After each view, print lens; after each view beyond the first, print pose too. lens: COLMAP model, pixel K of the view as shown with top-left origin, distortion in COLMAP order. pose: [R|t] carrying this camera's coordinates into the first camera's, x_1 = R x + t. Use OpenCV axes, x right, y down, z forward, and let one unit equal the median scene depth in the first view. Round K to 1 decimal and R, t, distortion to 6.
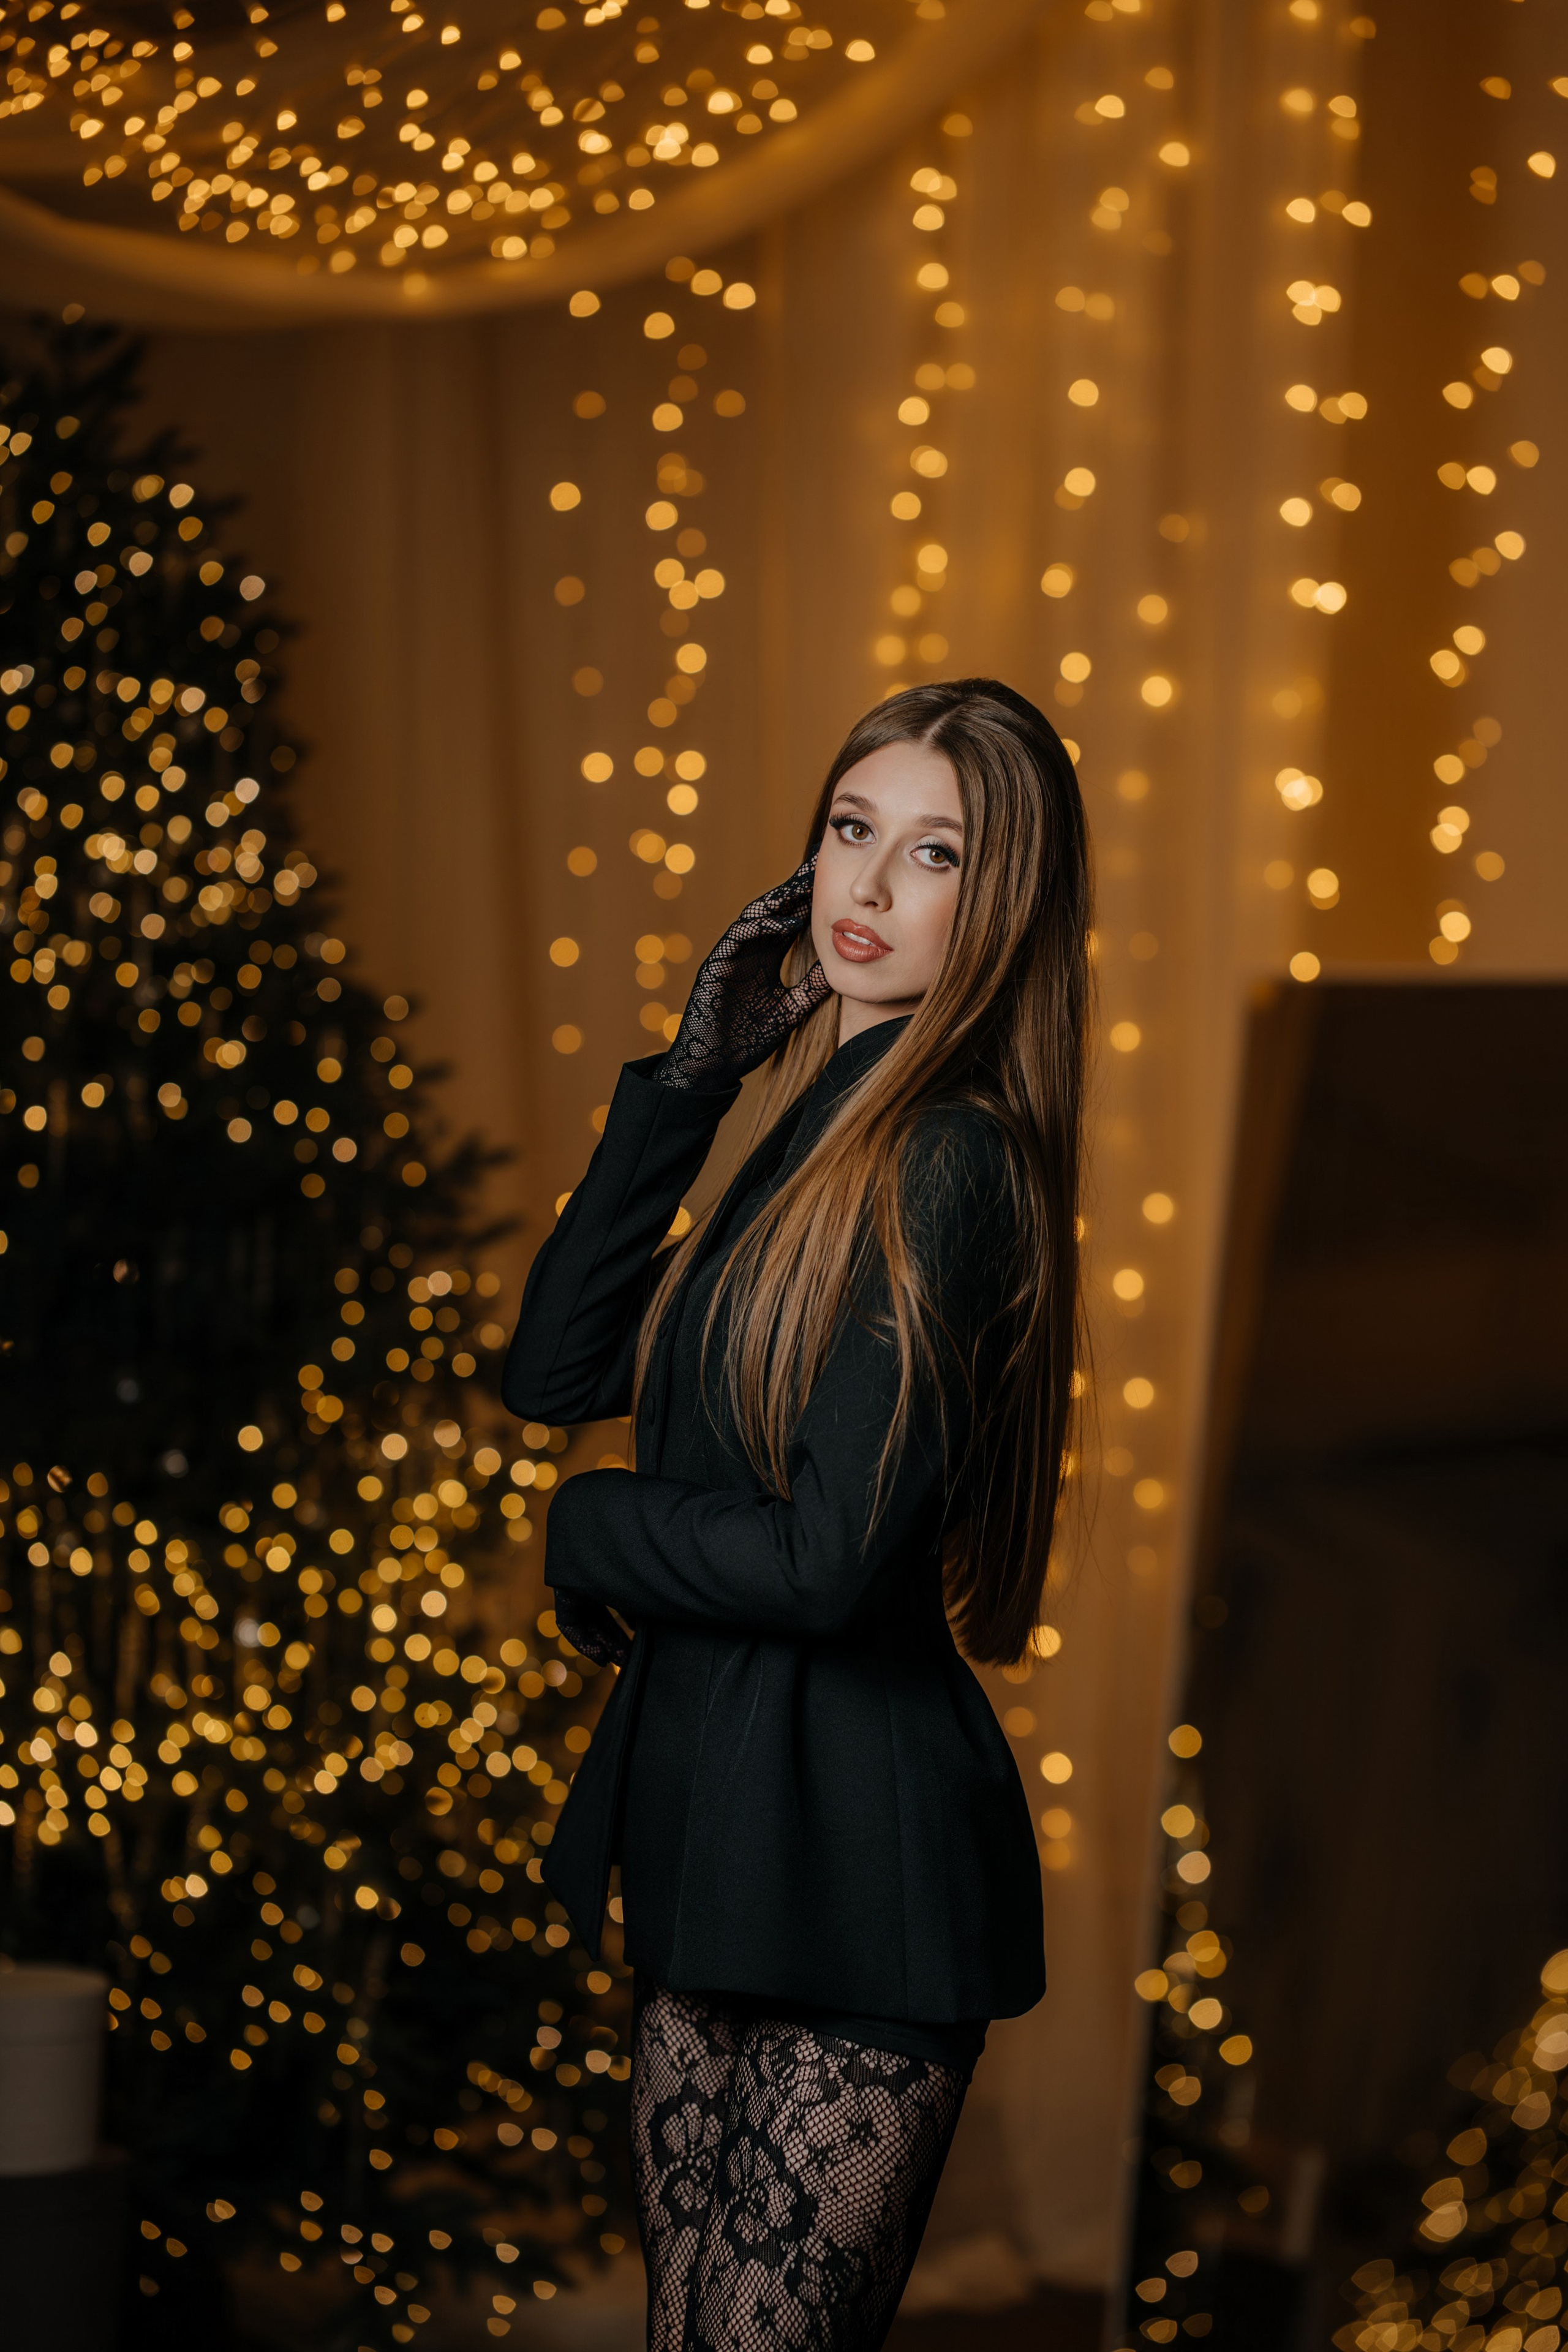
lens RADIAL K [[5789.5, 0, 790.1], [0, 5789.5, 1170.8], [0, 0, 1]] dist [0.754610, 0.450349]
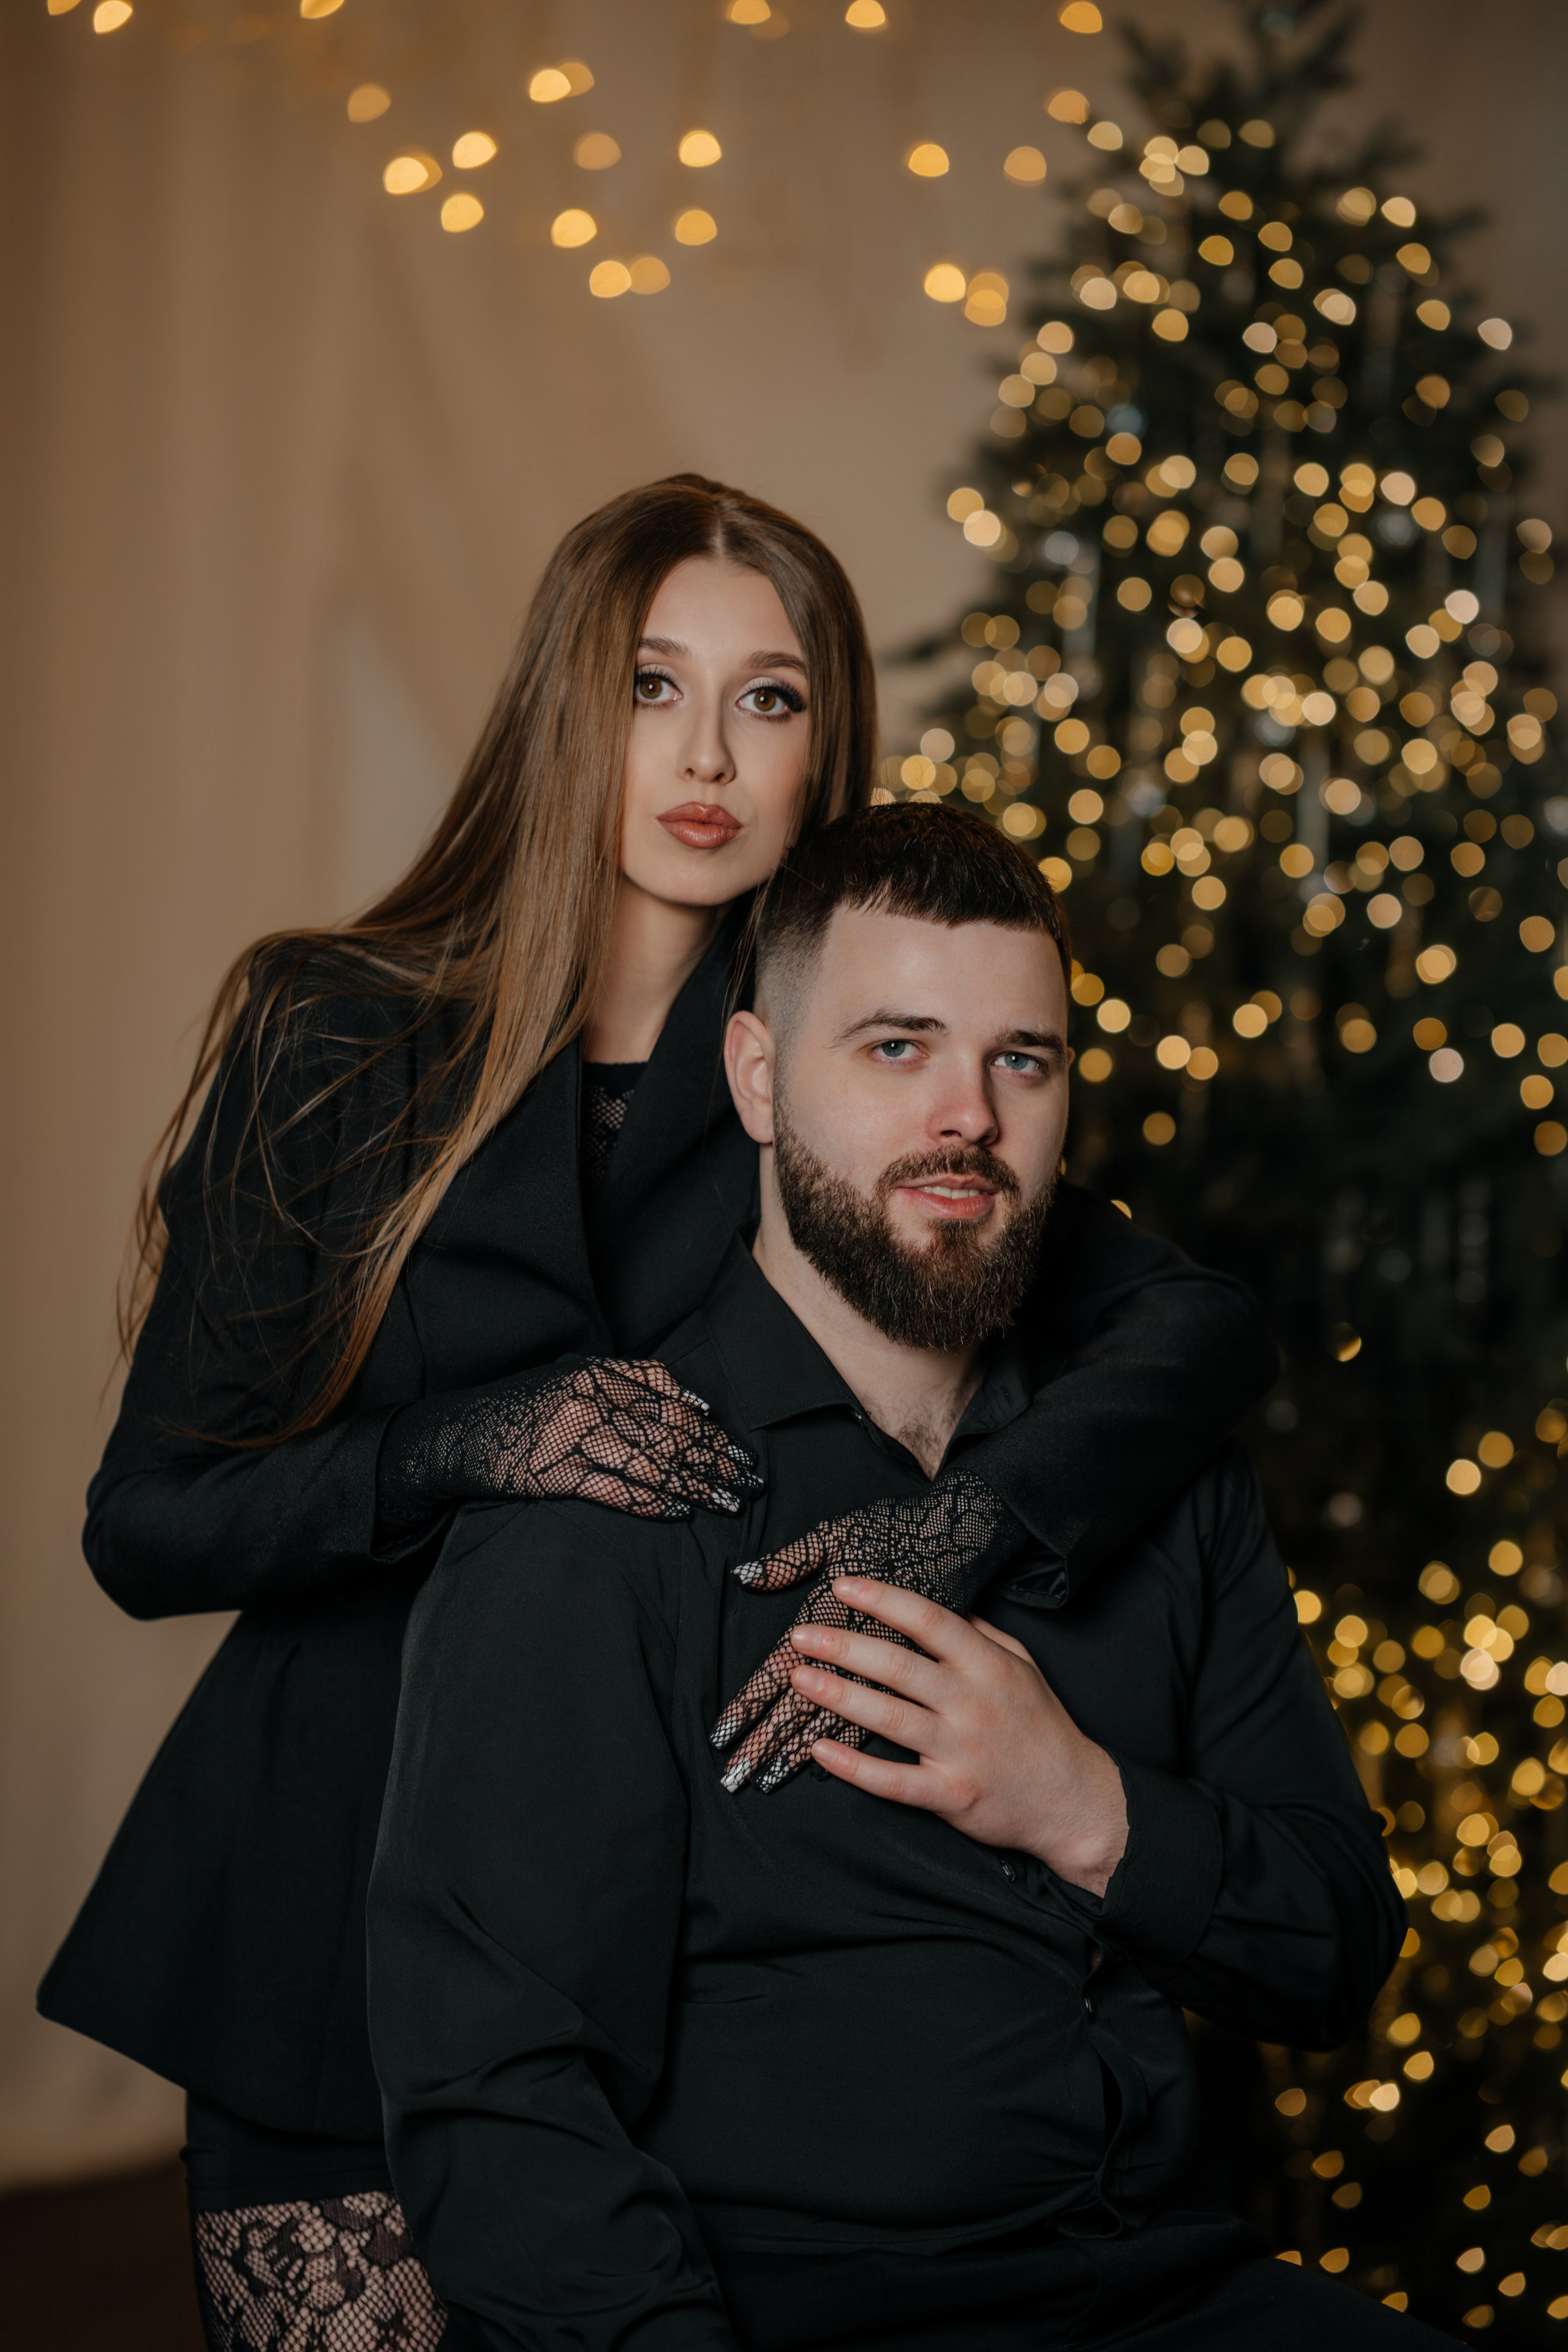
lens RADIAL K [[5691.6, 0, 786.1], [0, 5691.6, 1175.6], [0, 0, 1]] dist [0.919431, 0.177452]
pose [[0.963265, -0.000207, -0.268554, 0.022457], [0.004253, 0.999886, 0.014485, -0.003862], [0.268521, -0.015094, 0.963156, 0.264565]]
